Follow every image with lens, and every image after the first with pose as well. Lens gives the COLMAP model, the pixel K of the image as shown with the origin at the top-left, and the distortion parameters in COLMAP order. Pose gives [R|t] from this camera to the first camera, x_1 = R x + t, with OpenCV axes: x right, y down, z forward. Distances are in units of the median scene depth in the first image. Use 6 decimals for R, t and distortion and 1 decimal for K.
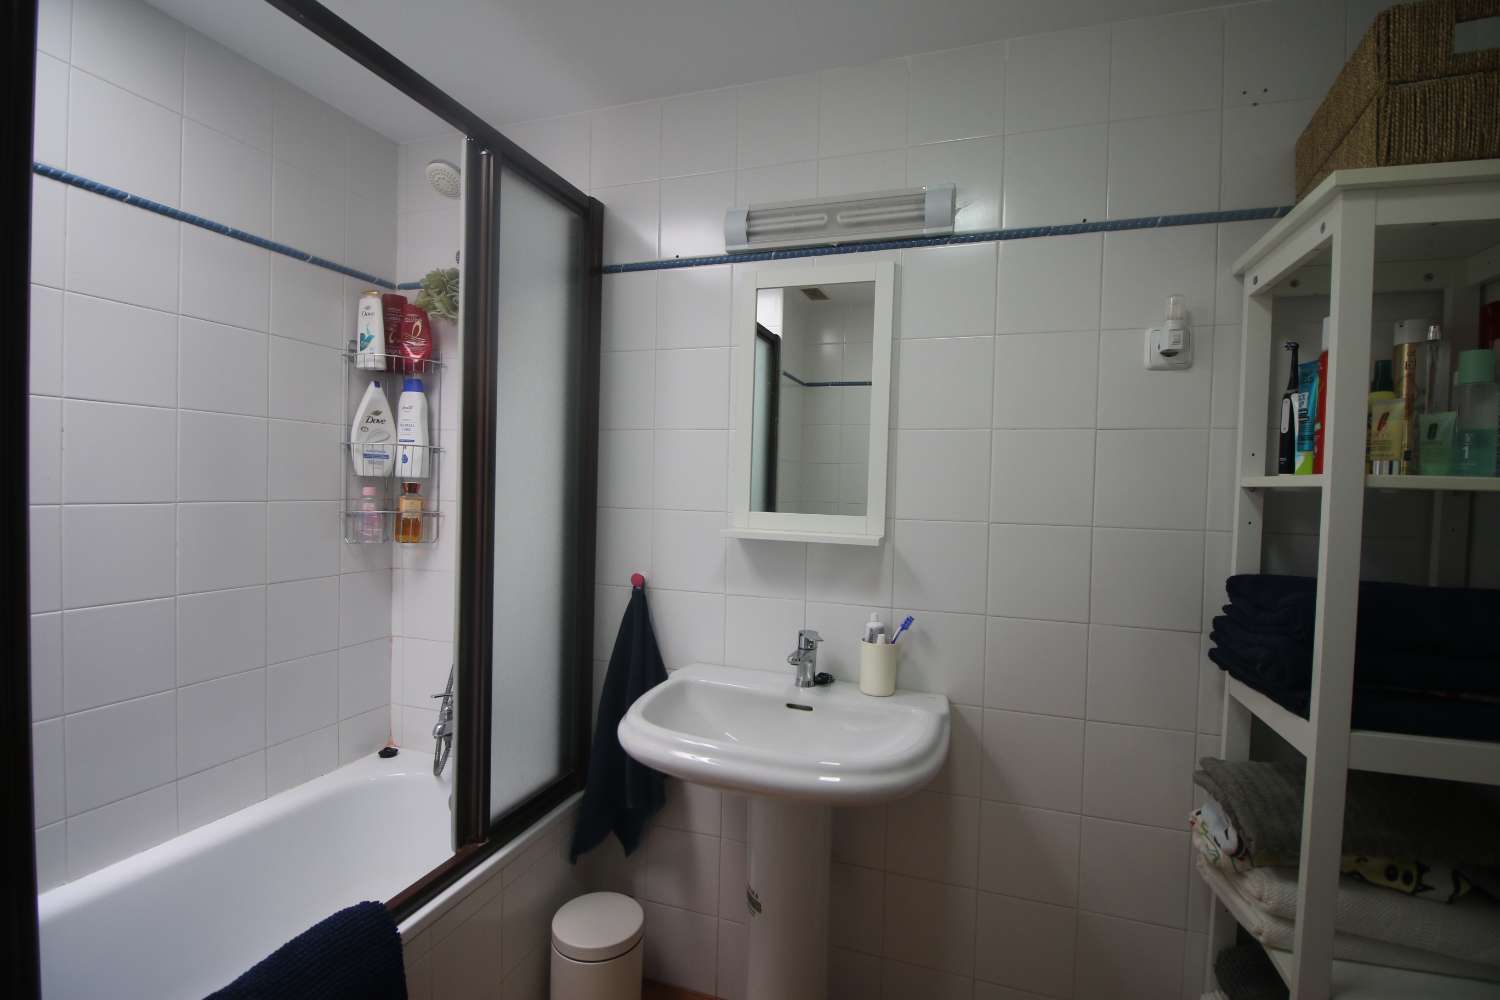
lens RADIAL K [[692.2, 0, 748.8], [0, 692.2, 500.7], [0, 0, 1]] dist [0.000390, -0.013603]
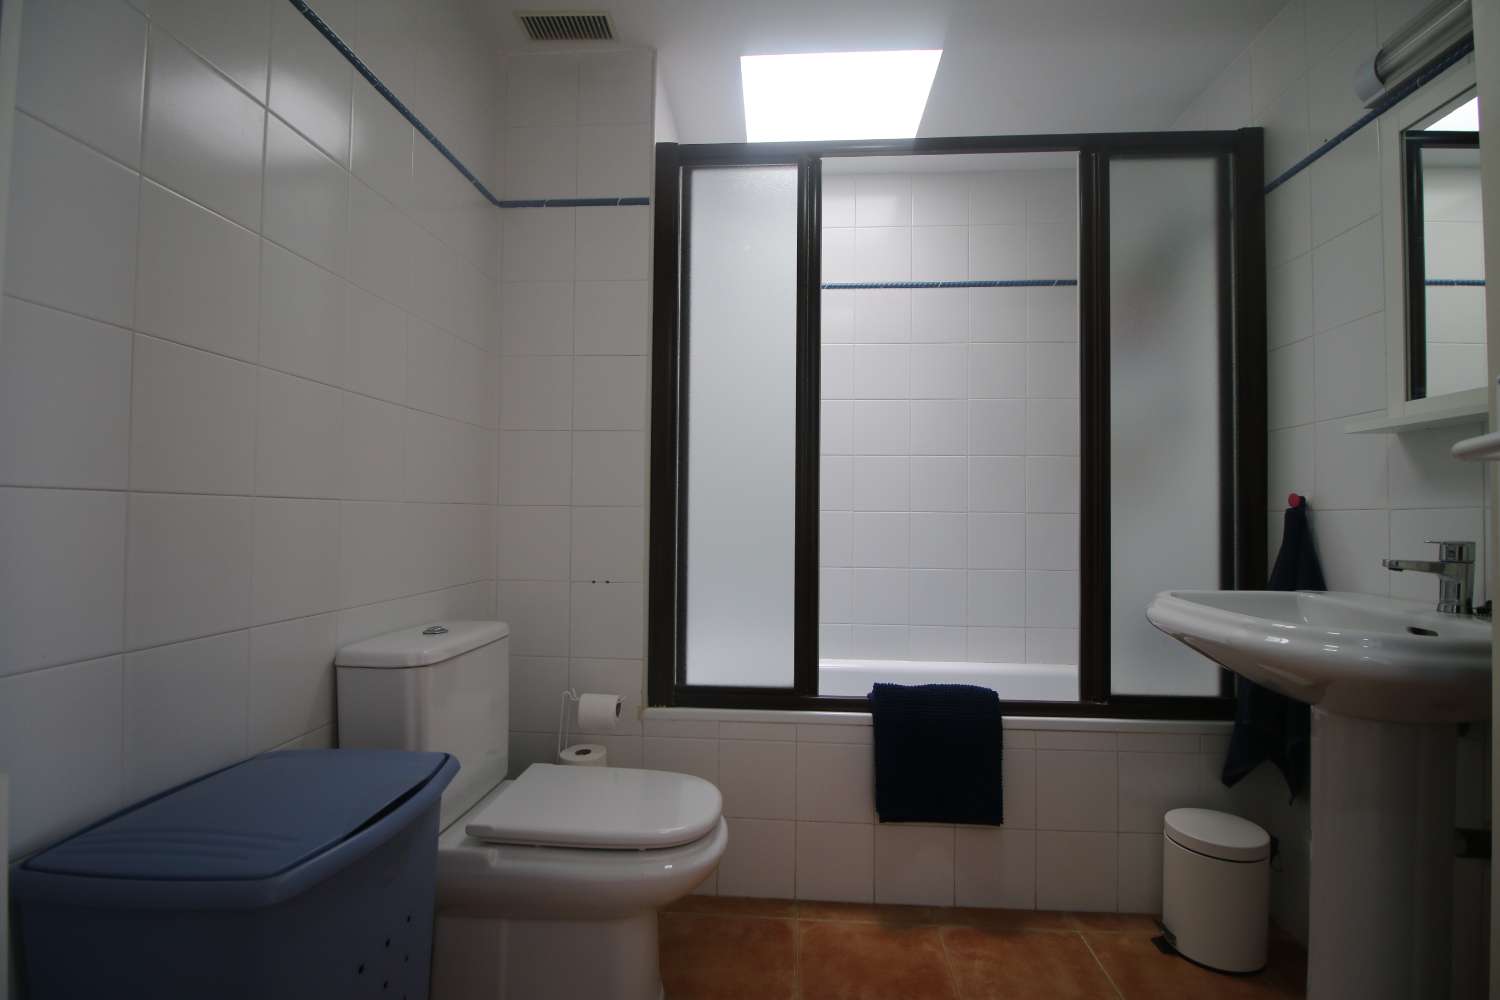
lens RADIAL K [[692.2, 0, 746.0], [0, 692.2, 501.5], [0, 0, 1]] dist [0.000390, -0.013603]
pose [[0.260800, -0.046973, -0.964249, 0.547668], [-0.037353, 0.997577, -0.058699, 0.203046], [0.964670, 0.051326, 0.258413, 0.060017]]
